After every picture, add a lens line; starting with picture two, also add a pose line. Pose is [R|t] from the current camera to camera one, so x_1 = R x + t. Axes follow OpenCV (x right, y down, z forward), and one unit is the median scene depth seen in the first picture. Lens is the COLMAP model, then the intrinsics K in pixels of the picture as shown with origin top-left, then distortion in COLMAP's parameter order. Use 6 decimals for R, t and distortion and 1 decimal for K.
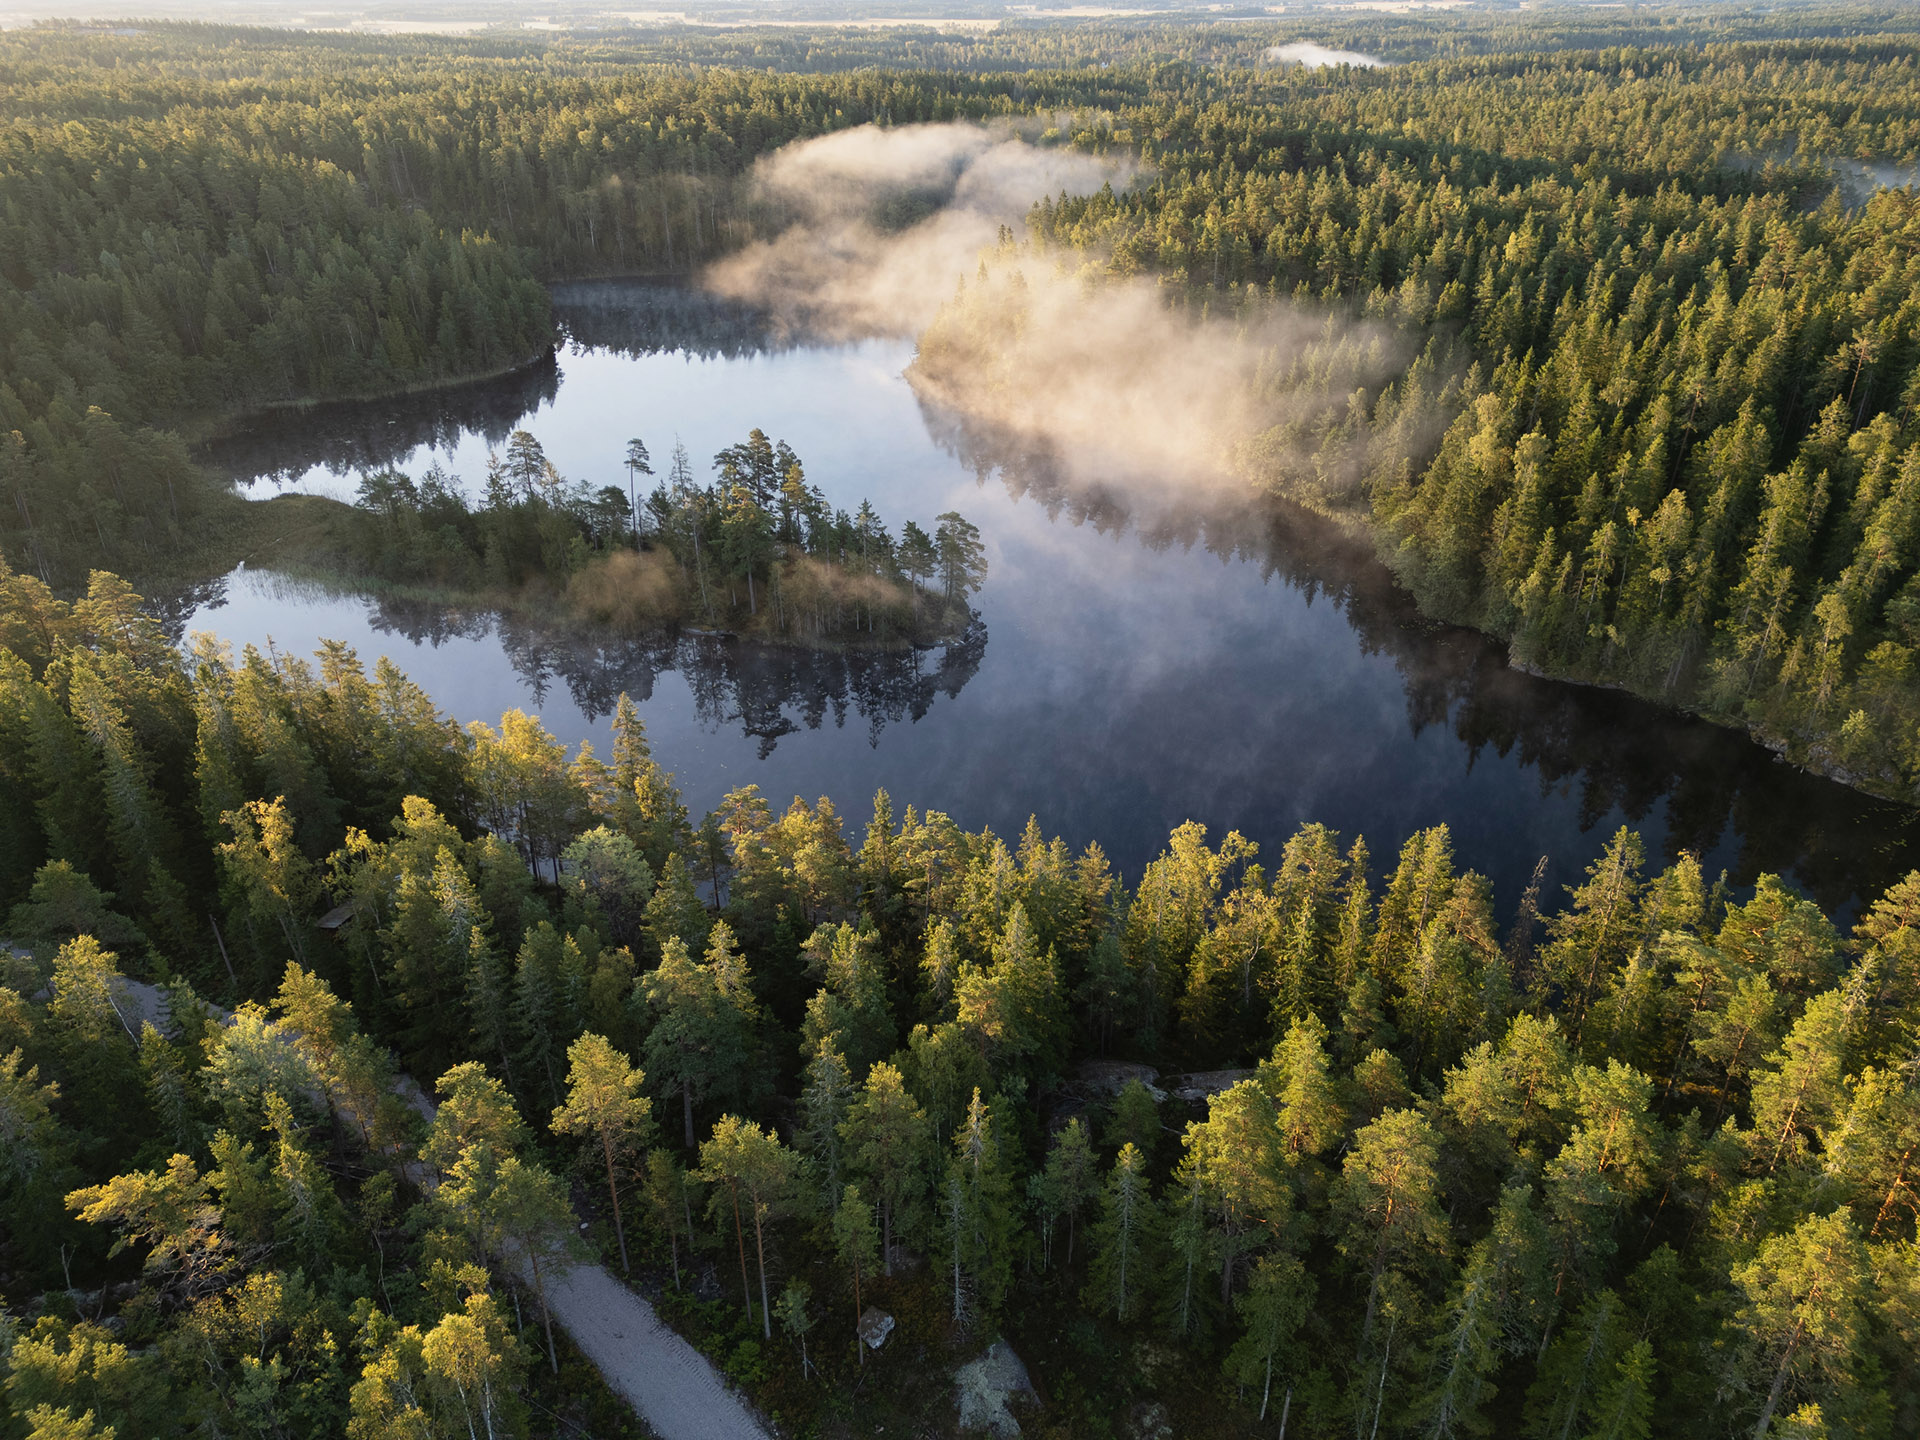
lens RADIAL K [[1345.3, 0, 967.8], [0, 1345.3, 723.4], [0, 0, 1]] dist [0.079707, -0.070743]
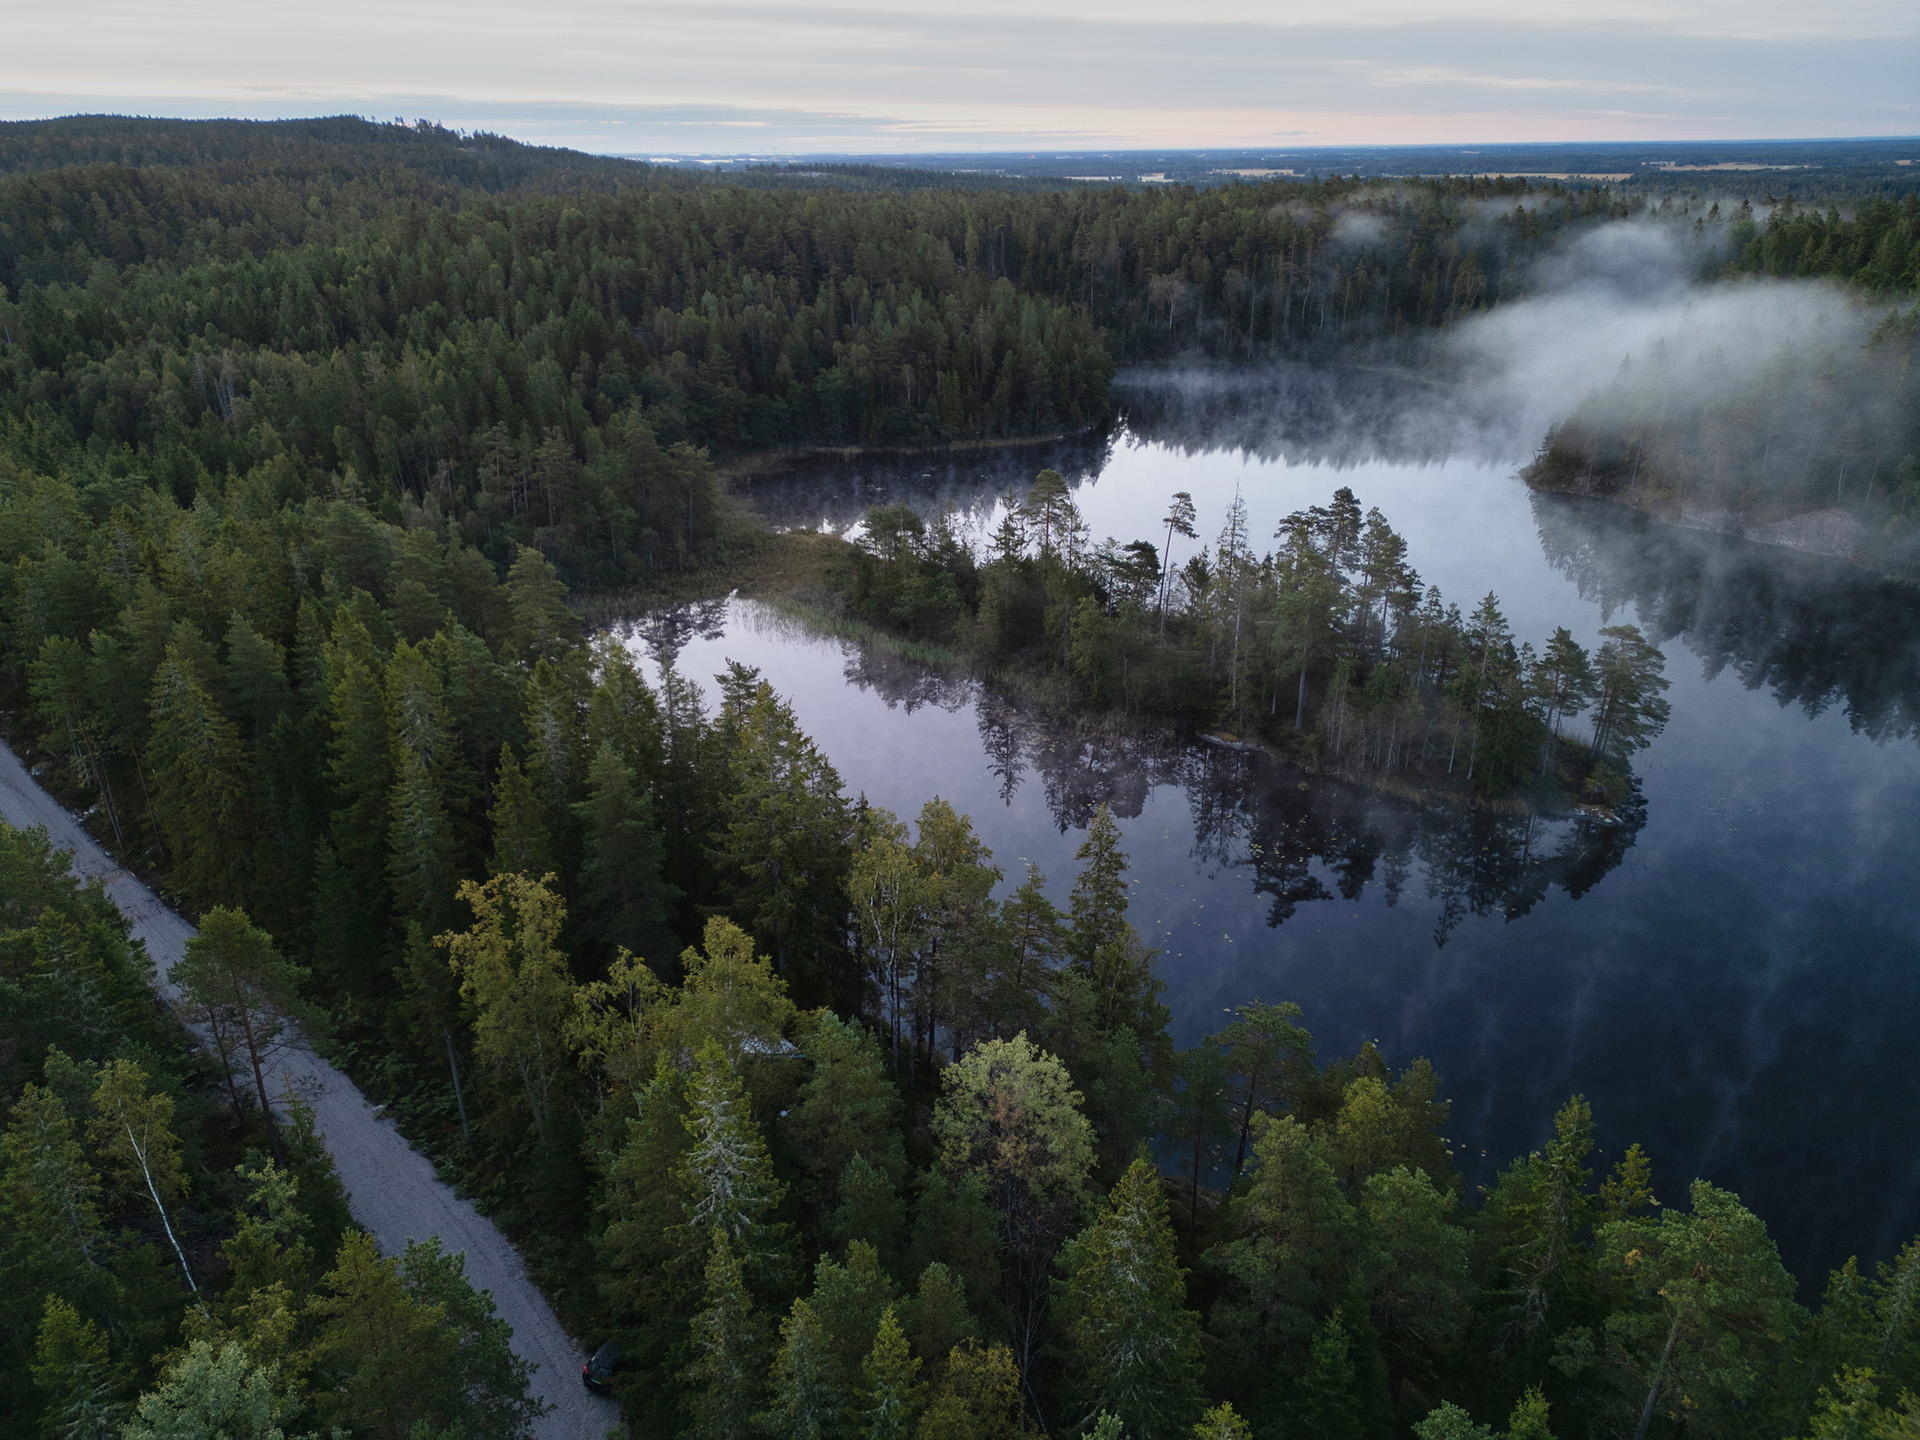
lens RADIAL K [[1345.3, 0, 964.1], [0, 1345.3, 743.5], [0, 0, 1]] dist [0.079707, -0.070743]
pose [[0.920882, 0.160195, -0.355406, -0.061283], [-0.188371, 0.981025, -0.045898, -0.005723], [0.341310, 0.109215, 0.933584, 0.246019]]
